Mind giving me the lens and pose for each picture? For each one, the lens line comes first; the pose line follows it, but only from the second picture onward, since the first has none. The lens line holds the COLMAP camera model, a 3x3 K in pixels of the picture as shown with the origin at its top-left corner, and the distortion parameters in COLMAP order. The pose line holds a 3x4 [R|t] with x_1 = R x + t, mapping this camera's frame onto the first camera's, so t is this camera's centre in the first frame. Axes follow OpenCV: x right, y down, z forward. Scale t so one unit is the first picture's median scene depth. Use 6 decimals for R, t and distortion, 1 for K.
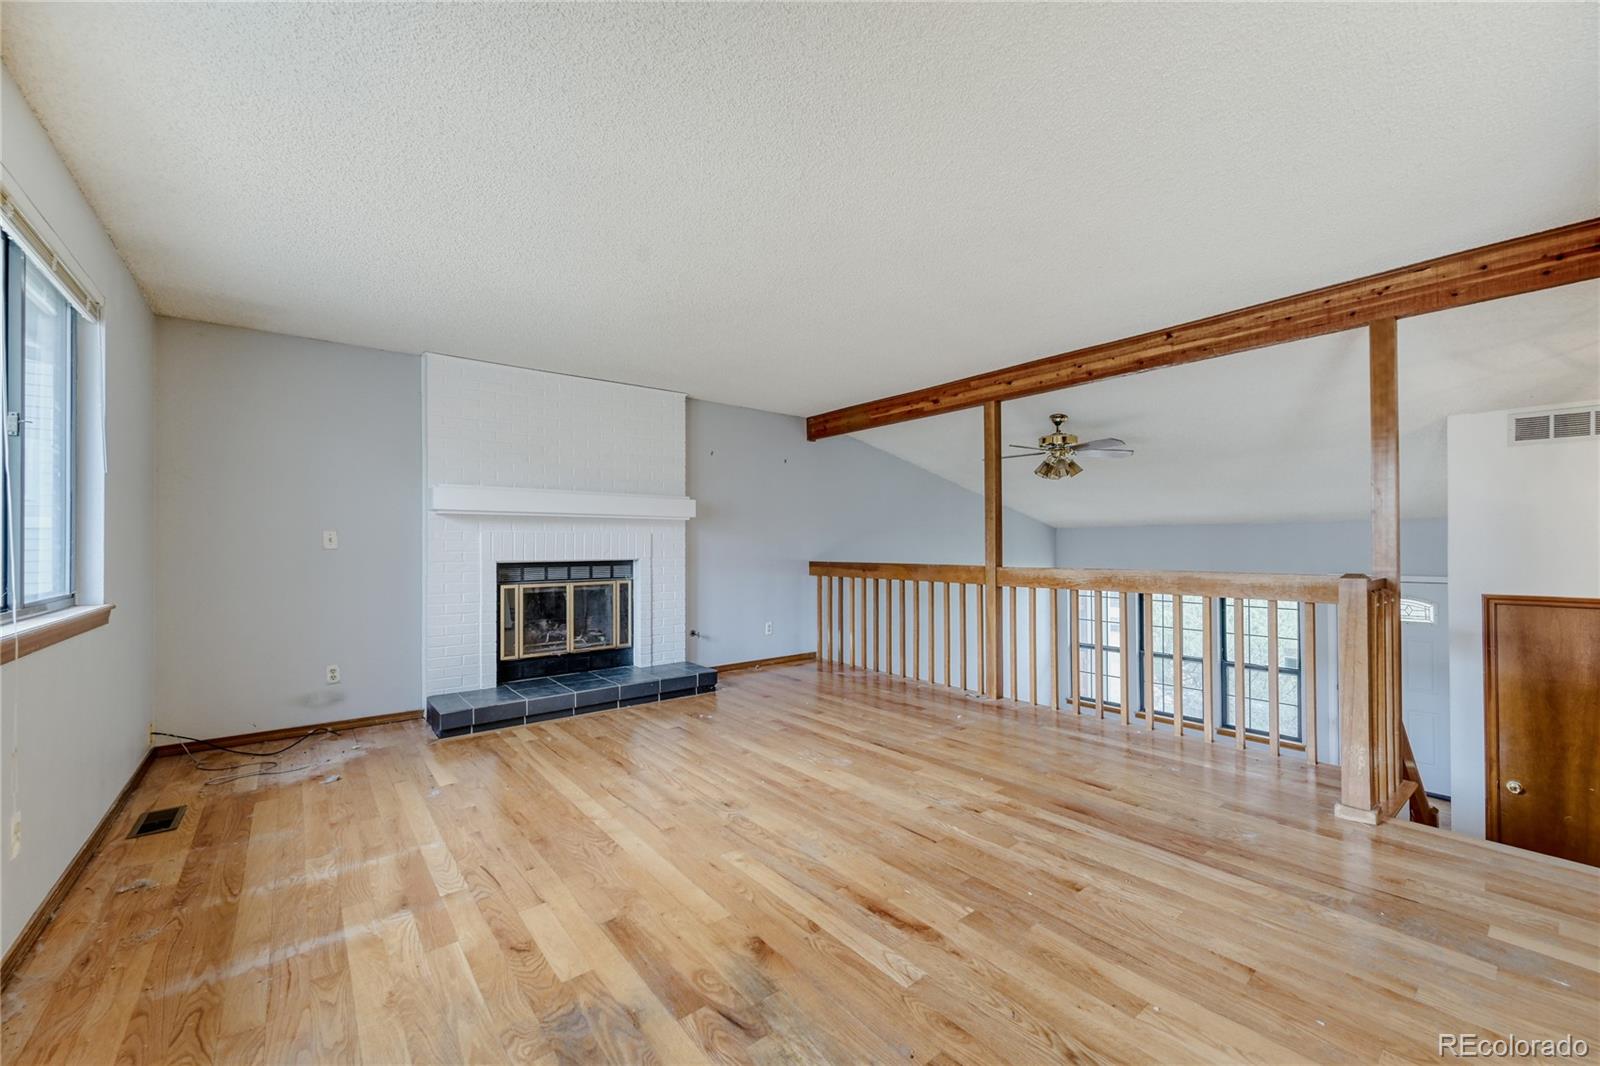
lens RADIAL K [[632.3, 0, 803.1], [0, 632.3, 539.0], [0, 0, 1]] dist [-0.000505, -0.000080]
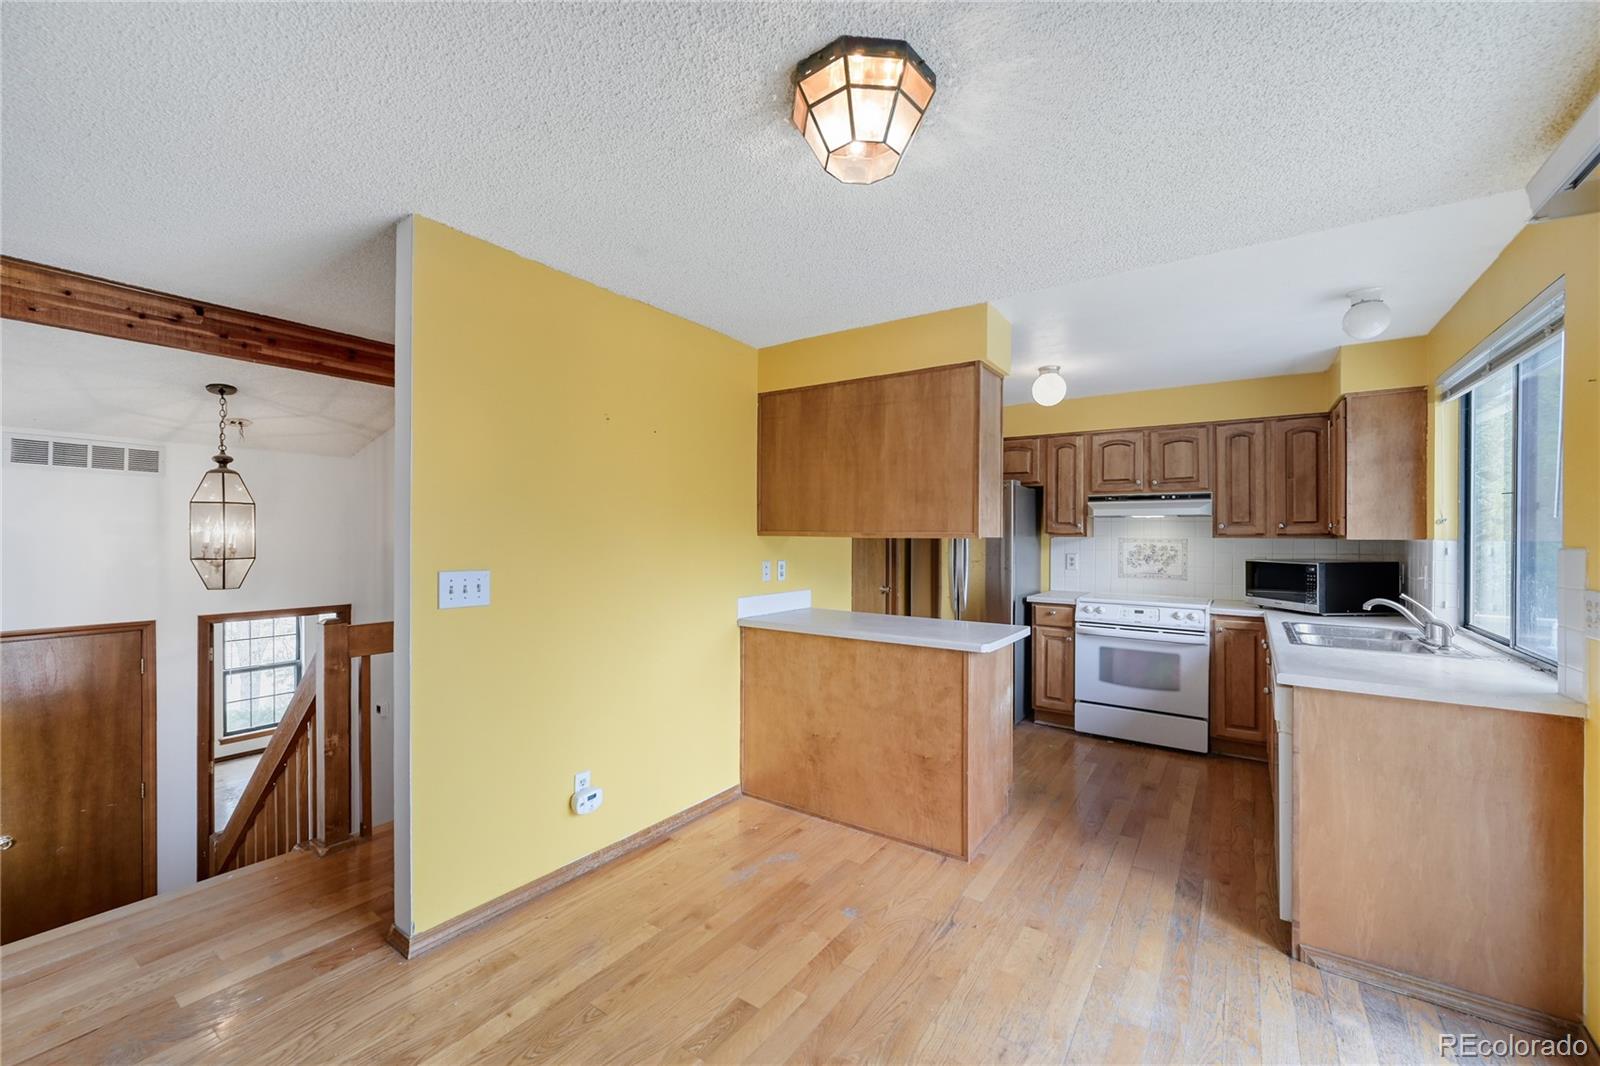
lens RADIAL K [[632.3, 0, 802.1], [0, 632.3, 535.9], [0, 0, 1]] dist [-0.000505, -0.000080]
pose [[-0.279143, 0.004037, 0.960241, -0.073964], [-0.014182, 0.999865, -0.008327, -0.059137], [-0.960145, -0.015942, -0.279048, 0.157812]]
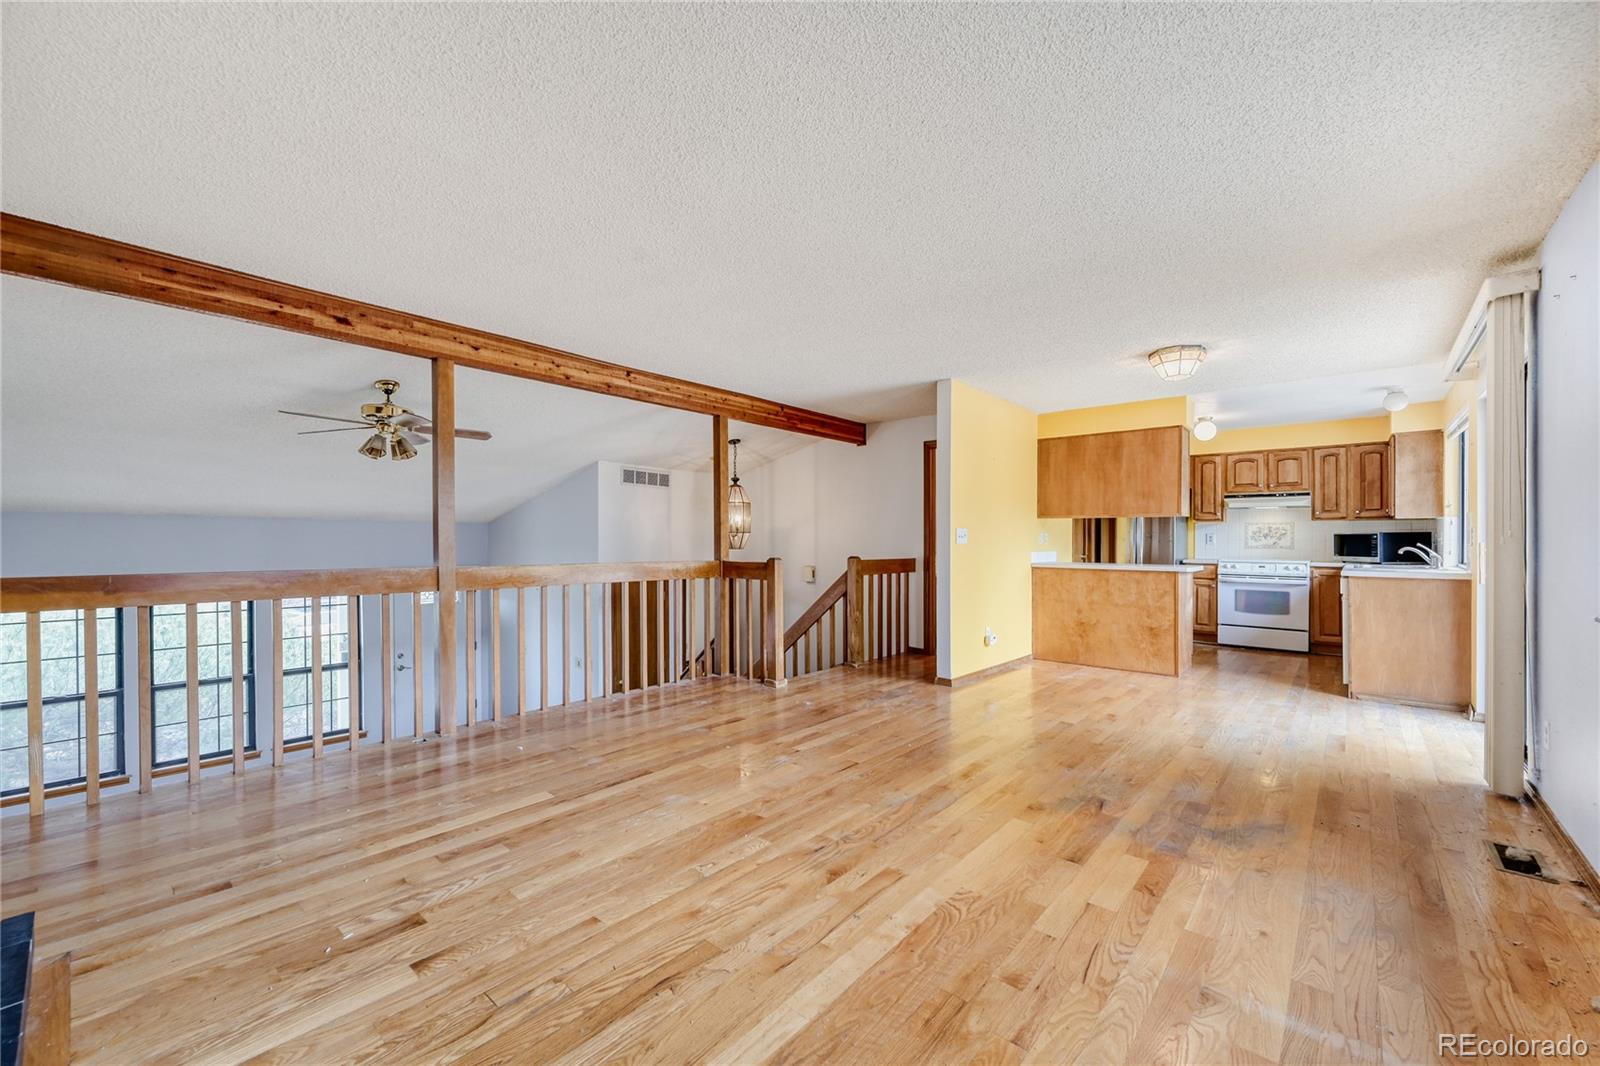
lens RADIAL K [[632.3, 0, 801.7], [0, 632.3, 541.1], [0, 0, 1]] dist [-0.000505, -0.000080]
pose [[-0.174755, 0.005320, 0.984598, -0.683172], [-0.012630, 0.999891, -0.007645, 0.012711], [-0.984531, -0.013771, -0.174669, 0.847964]]
